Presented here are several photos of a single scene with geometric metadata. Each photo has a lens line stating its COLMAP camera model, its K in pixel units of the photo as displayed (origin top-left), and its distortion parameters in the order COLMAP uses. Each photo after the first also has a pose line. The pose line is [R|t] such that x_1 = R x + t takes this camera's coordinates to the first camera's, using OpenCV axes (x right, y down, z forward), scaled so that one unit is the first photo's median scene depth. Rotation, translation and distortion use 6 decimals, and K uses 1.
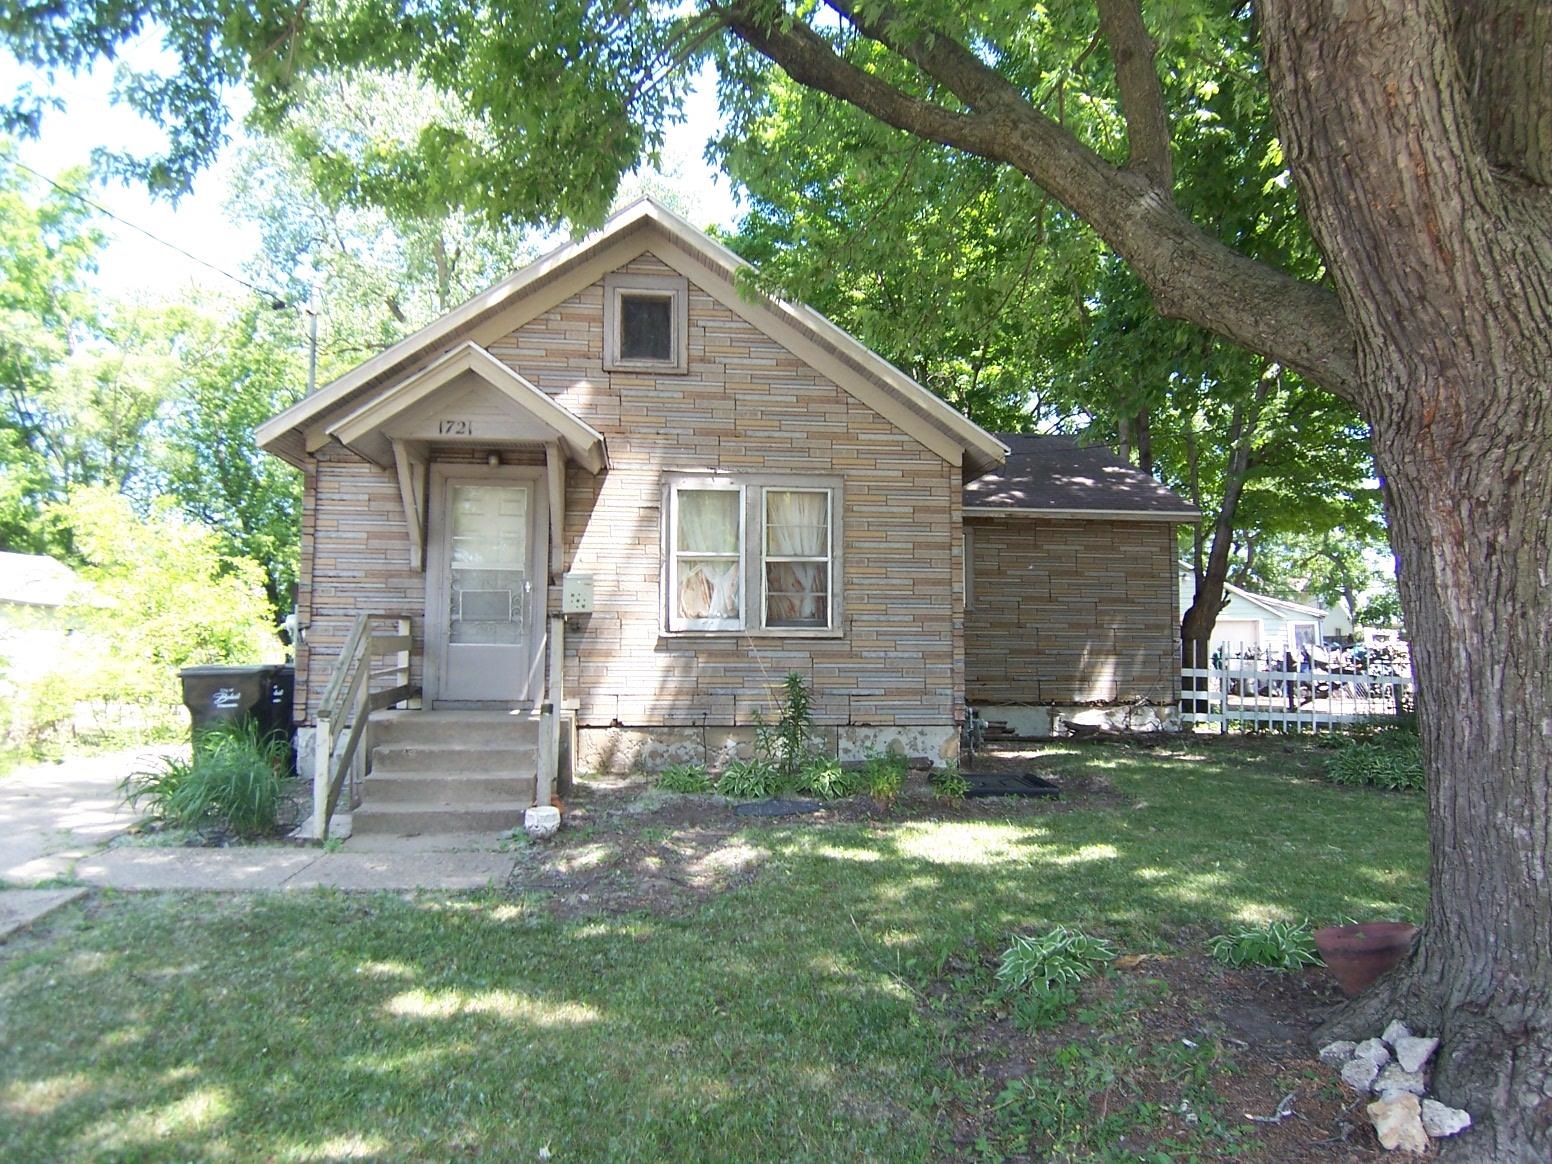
lens RADIAL K [[1040.7, 0, 765.0], [0, 1040.7, 568.0], [0, 0, 1]] dist [-0.031315, -0.021388]
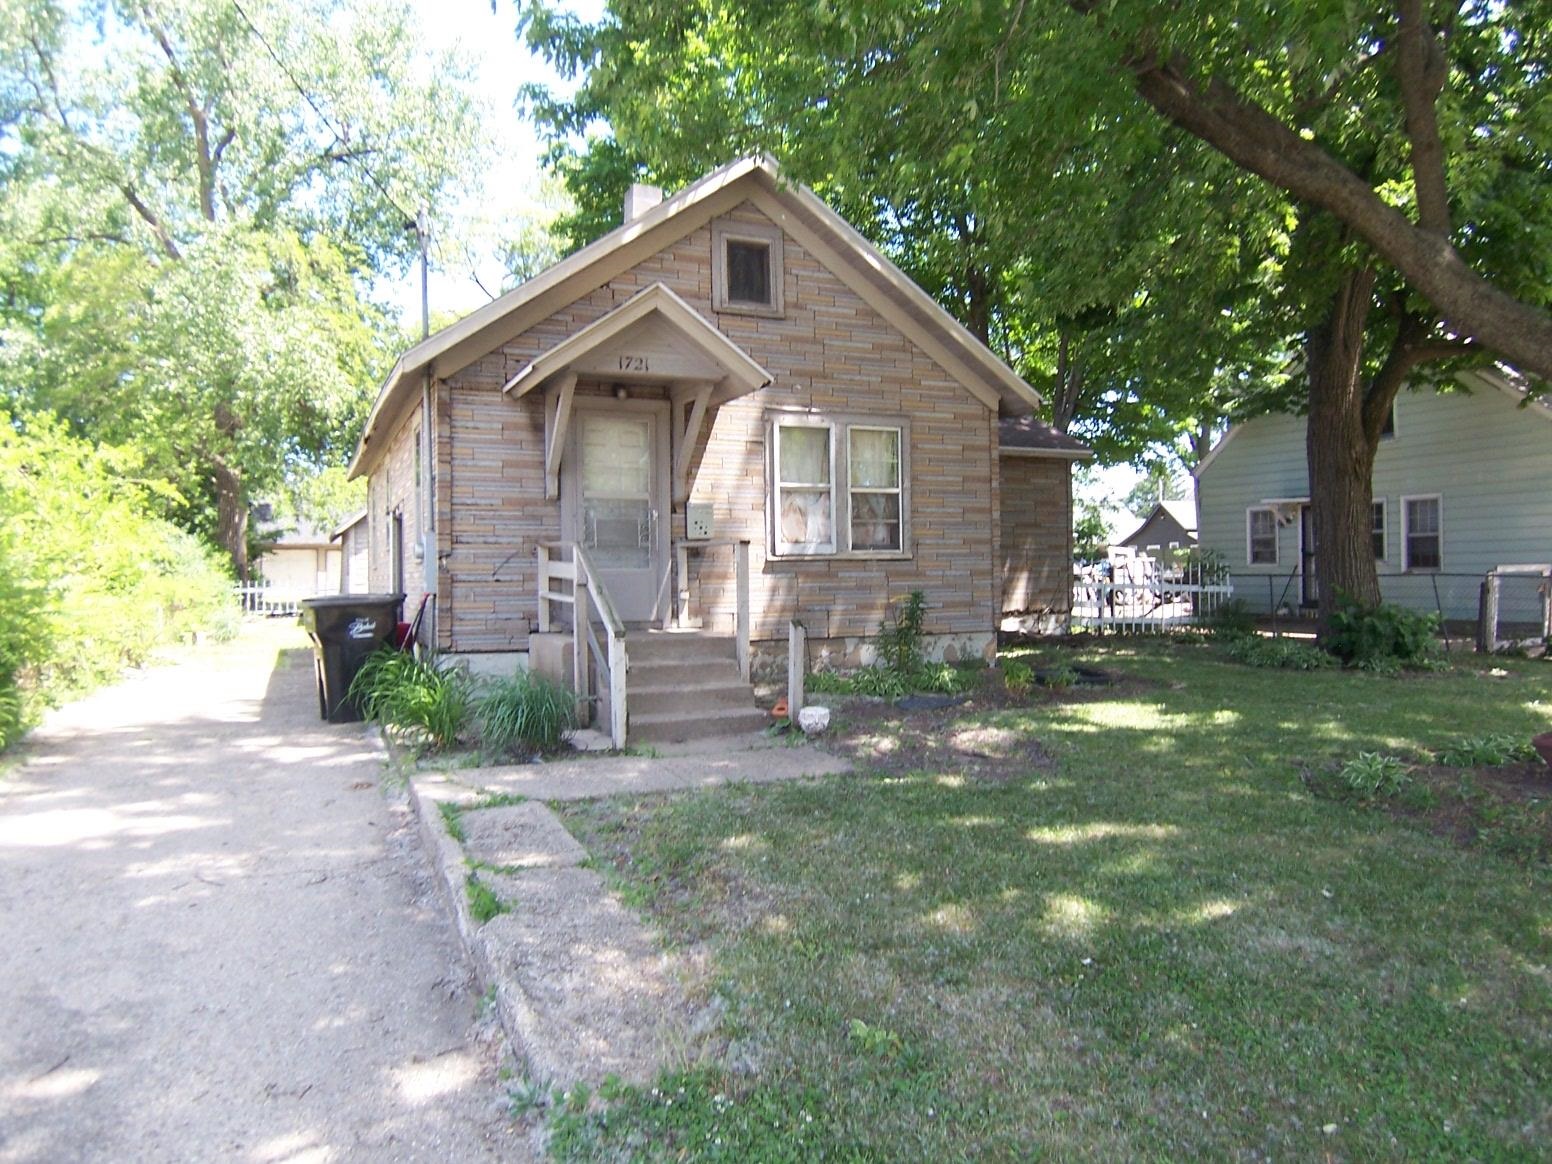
lens RADIAL K [[1040.7, 0, 761.4], [0, 1040.7, 571.7], [0, 0, 1]] dist [-0.031315, -0.021388]
pose [[0.955248, -0.015810, 0.295384, -0.438028], [-0.007232, 0.997024, 0.076752, -0.005930], [-0.295718, -0.075453, 0.952291, -0.050613]]
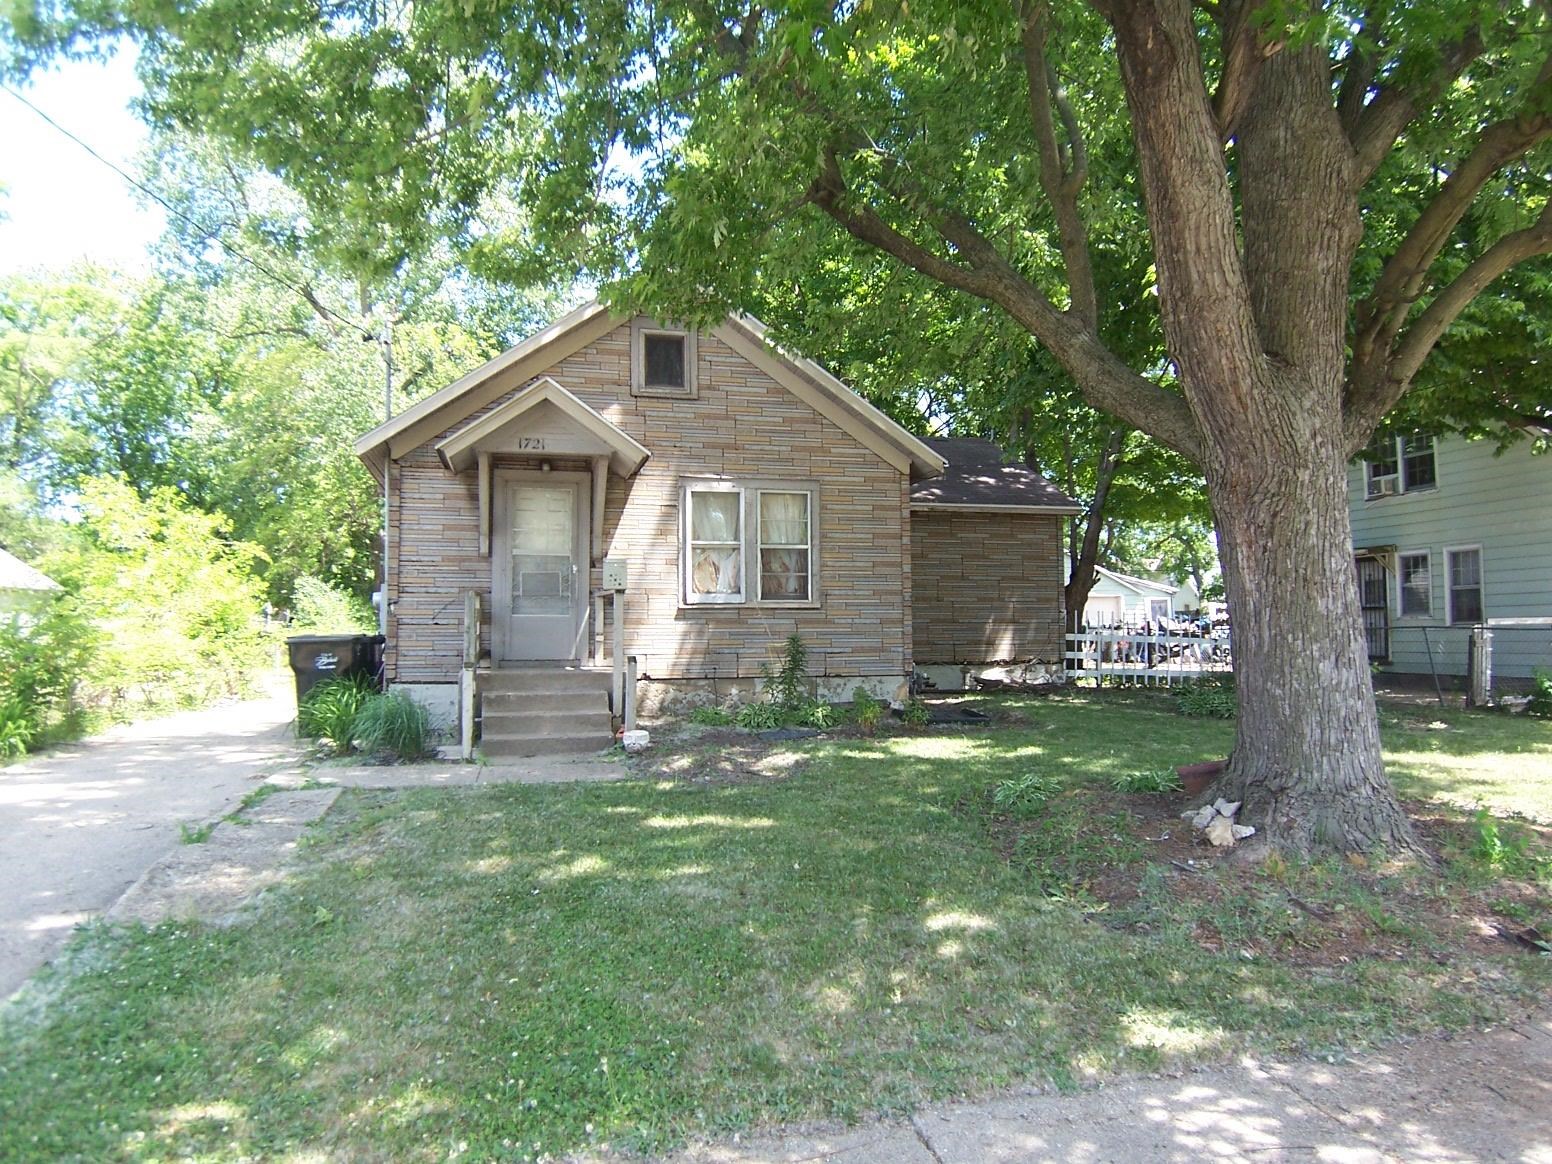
lens RADIAL K [[1040.7, 0, 765.0], [0, 1040.7, 568.6], [0, 0, 1]] dist [-0.031315, -0.021388]
pose [[0.992622, -0.002472, 0.121227, -0.151901], [0.000163, 0.999819, 0.019047, -0.006024], [-0.121252, -0.018887, 0.992442, -0.268146]]
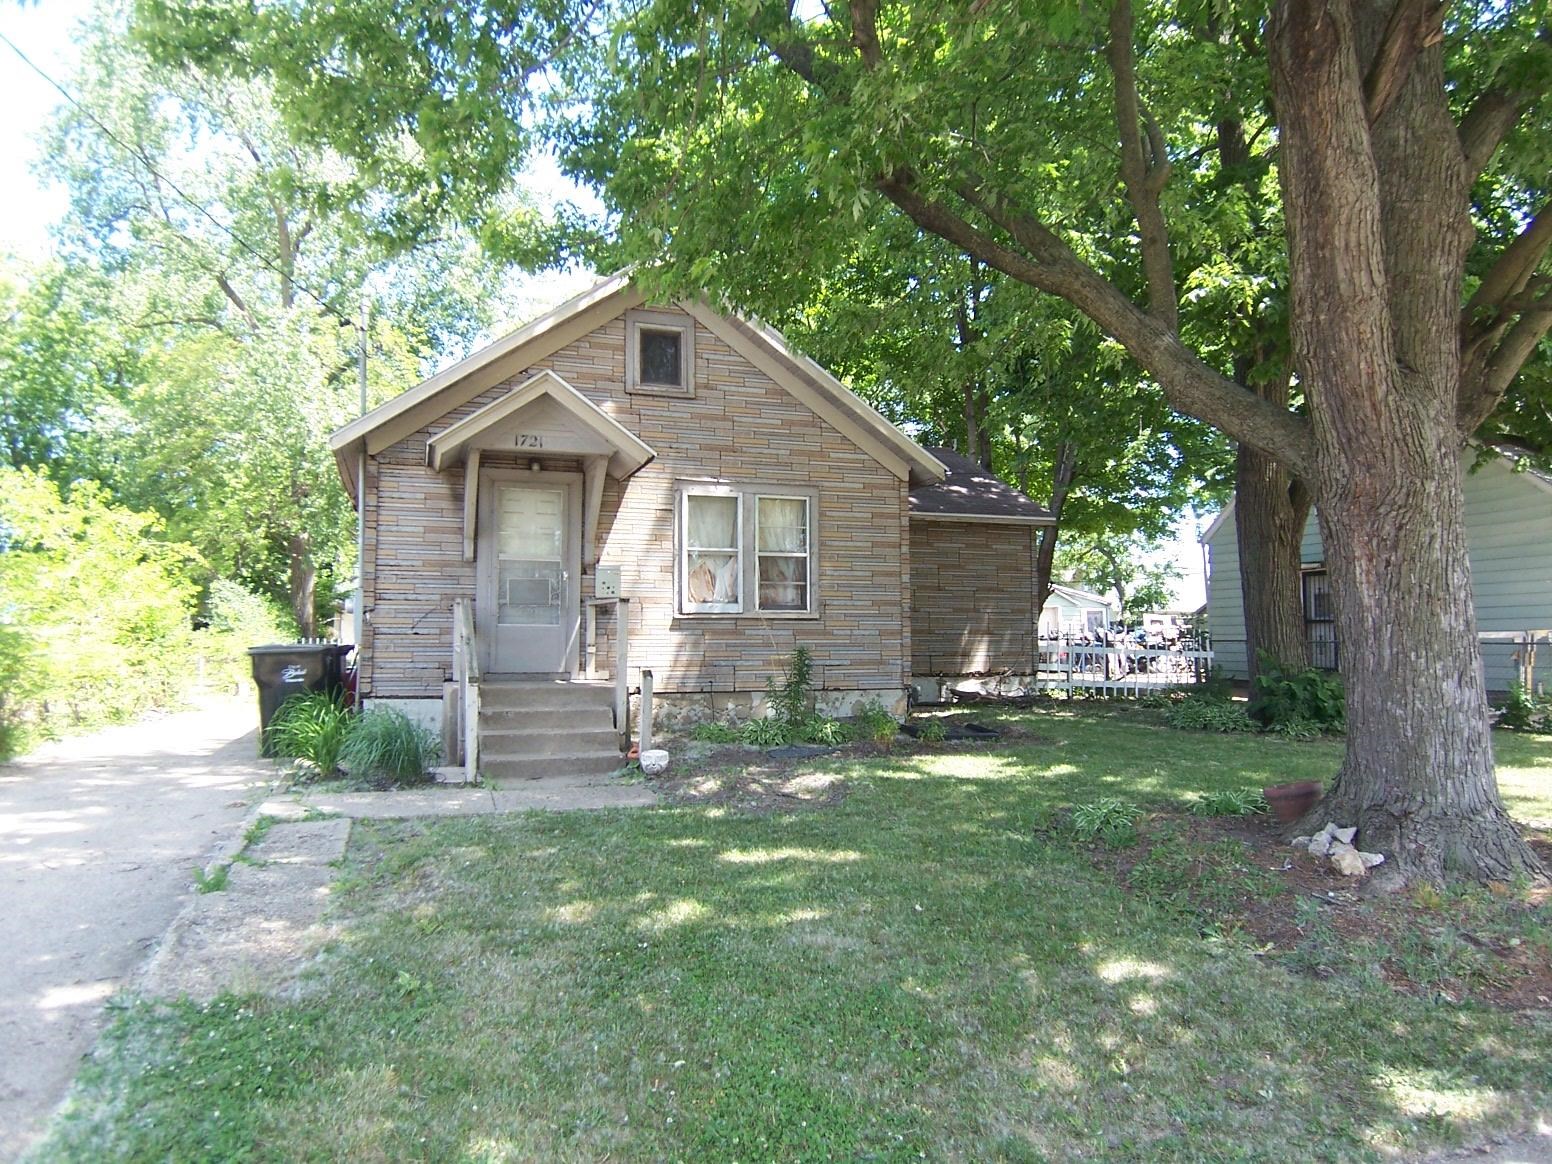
lens RADIAL K [[1040.7, 0, 763.3], [0, 1040.7, 567.8], [0, 0, 1]] dist [-0.031315, -0.021388]
pose [[0.978411, 0.008751, 0.206485, -0.250919], [-0.011126, 0.999885, 0.010344, -0.005327], [-0.206371, -0.012418, 0.978395, -0.193113]]
